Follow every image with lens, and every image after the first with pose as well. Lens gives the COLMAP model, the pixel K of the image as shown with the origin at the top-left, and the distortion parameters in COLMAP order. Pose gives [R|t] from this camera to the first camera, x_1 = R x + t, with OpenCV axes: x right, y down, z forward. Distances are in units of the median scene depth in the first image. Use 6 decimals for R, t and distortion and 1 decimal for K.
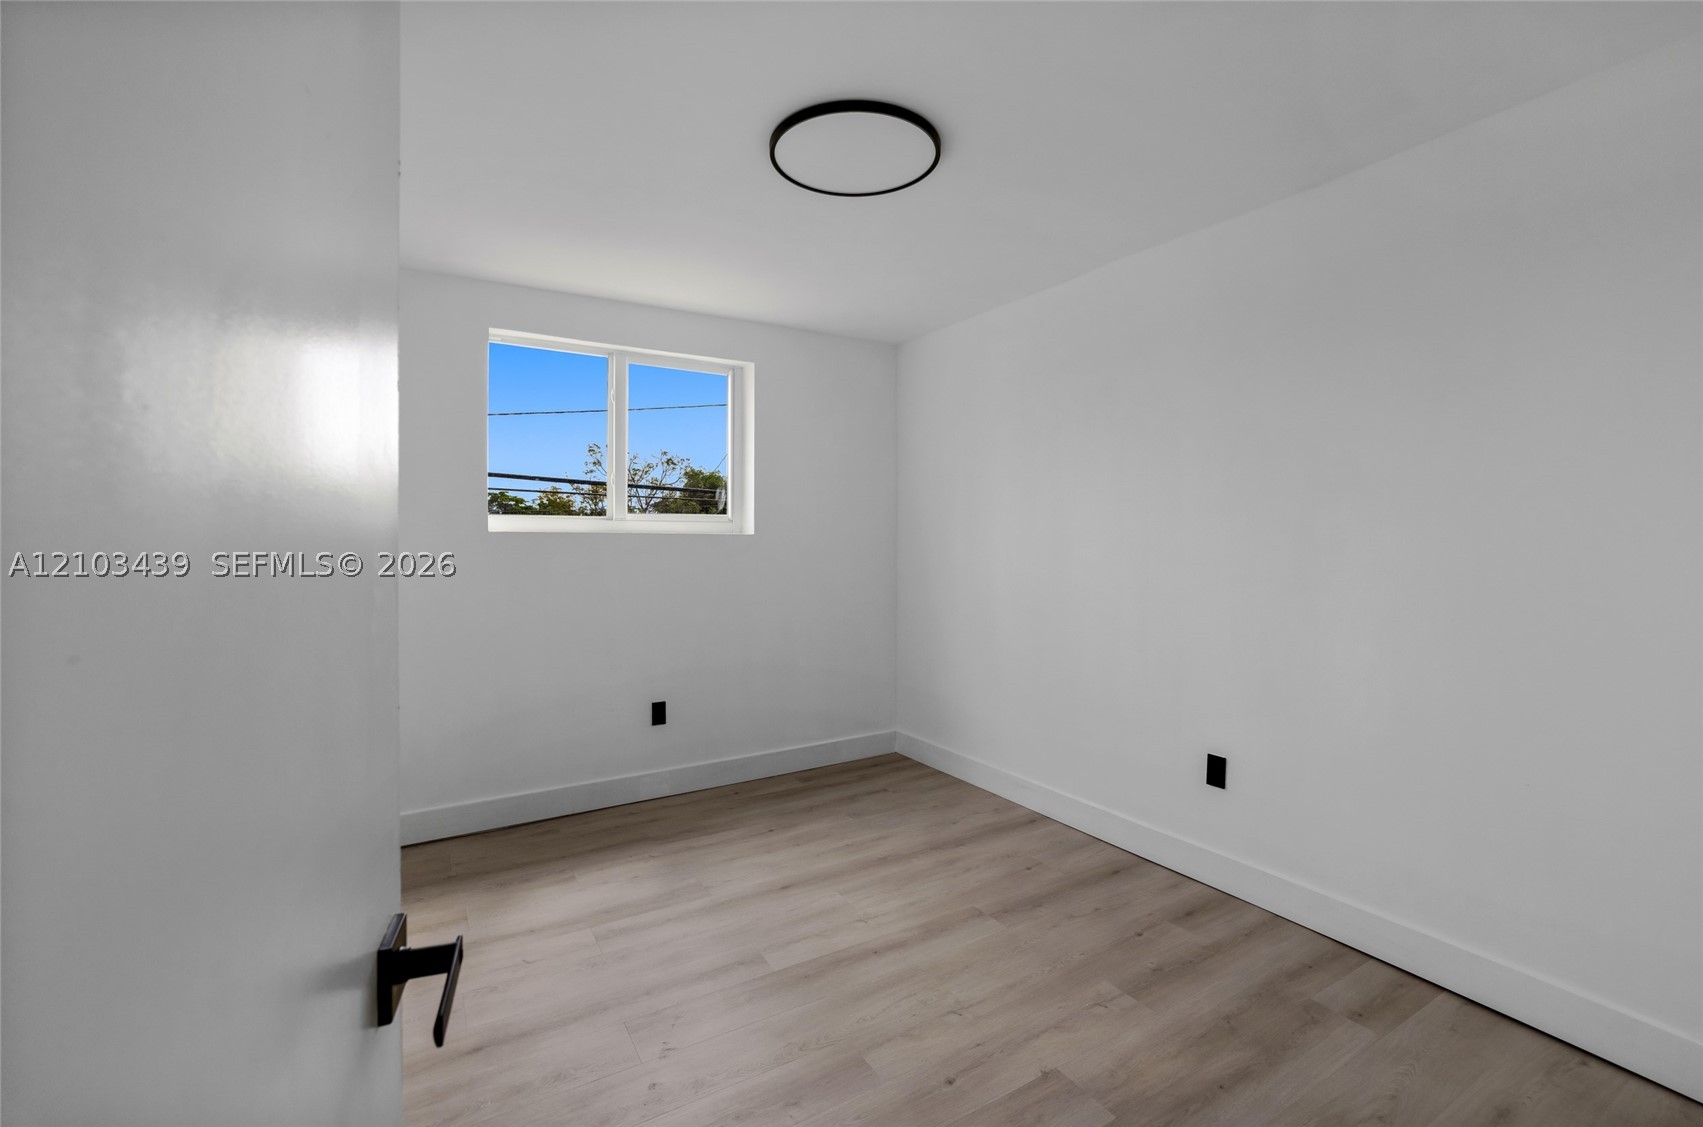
lens RADIAL K [[743.6, 0, 850.0], [0, 743.6, 555.4], [0, 0, 1]] dist [-0.015979, 0.001418]
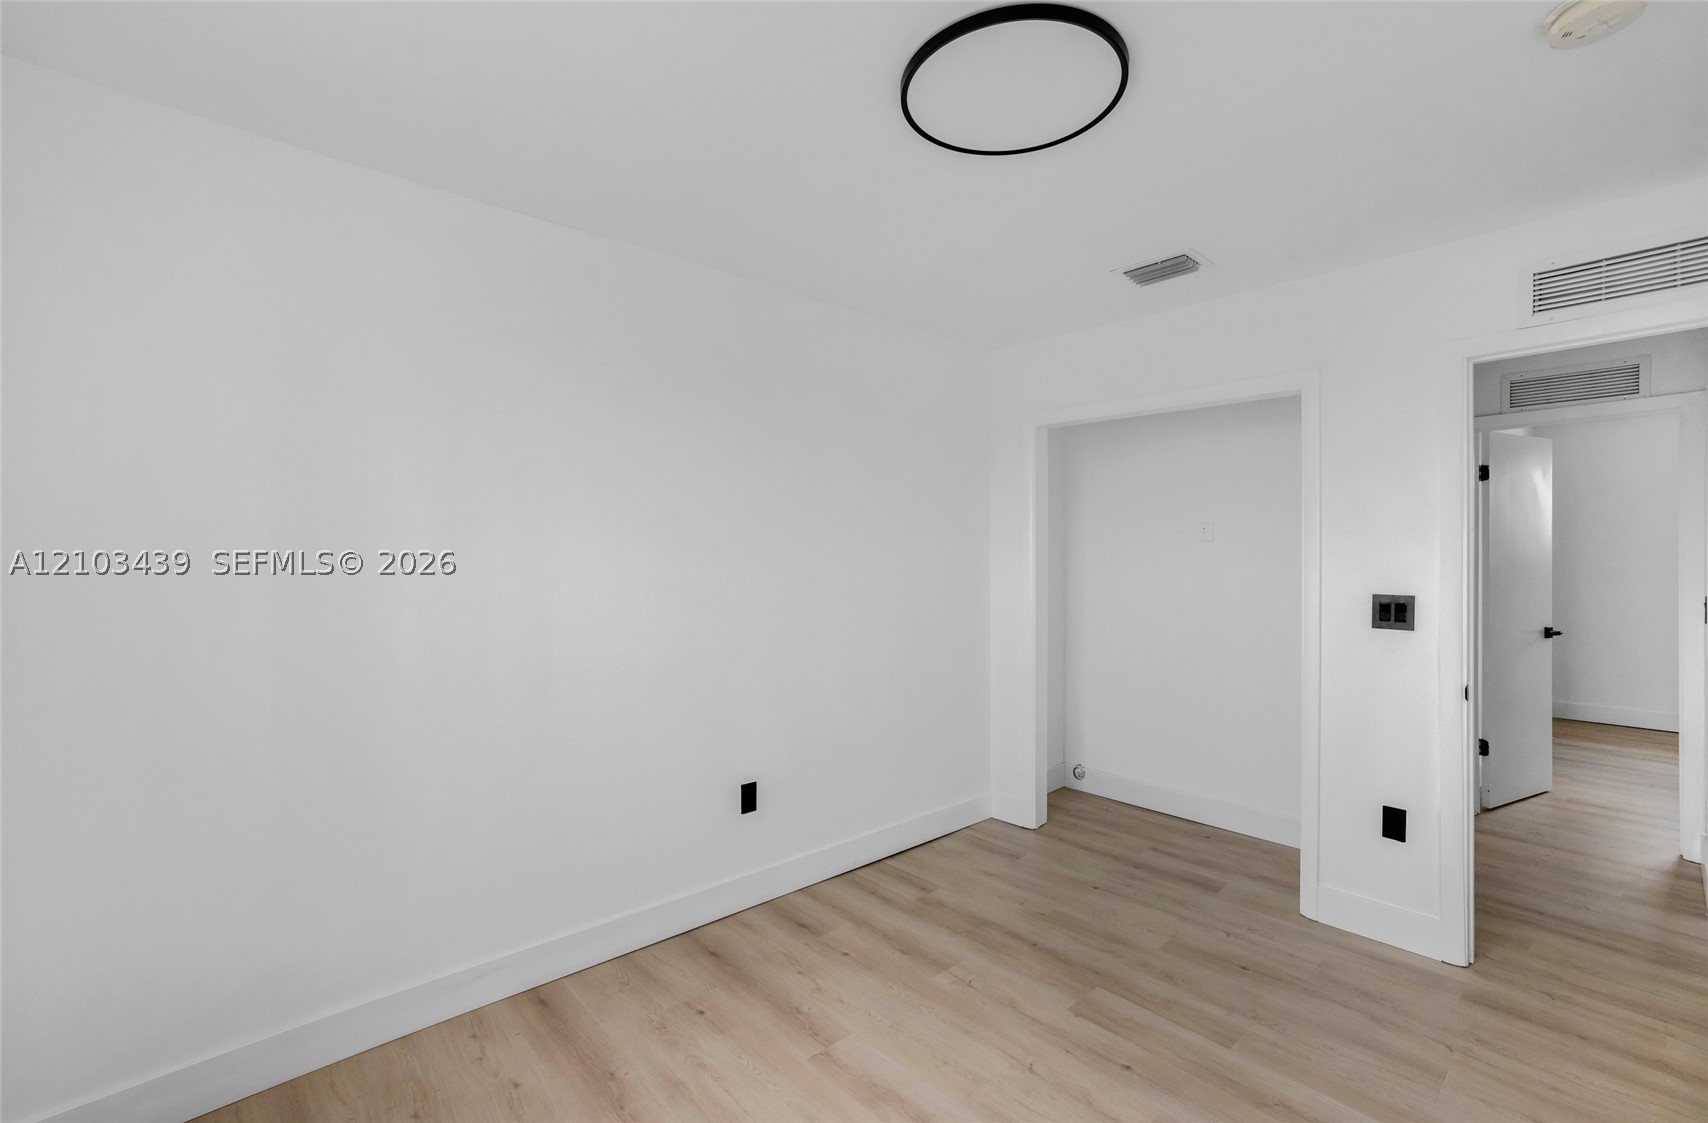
lens RADIAL K [[745.8, 0, 850.8], [0, 745.8, 561.2], [0, 0, 1]] dist [-0.015979, 0.001418]
pose [[-0.202371, -0.001477, 0.979308, -0.617783], [0.015927, 0.999862, 0.004799, -0.052740], [-0.979179, 0.016569, -0.202320, 1.134375]]
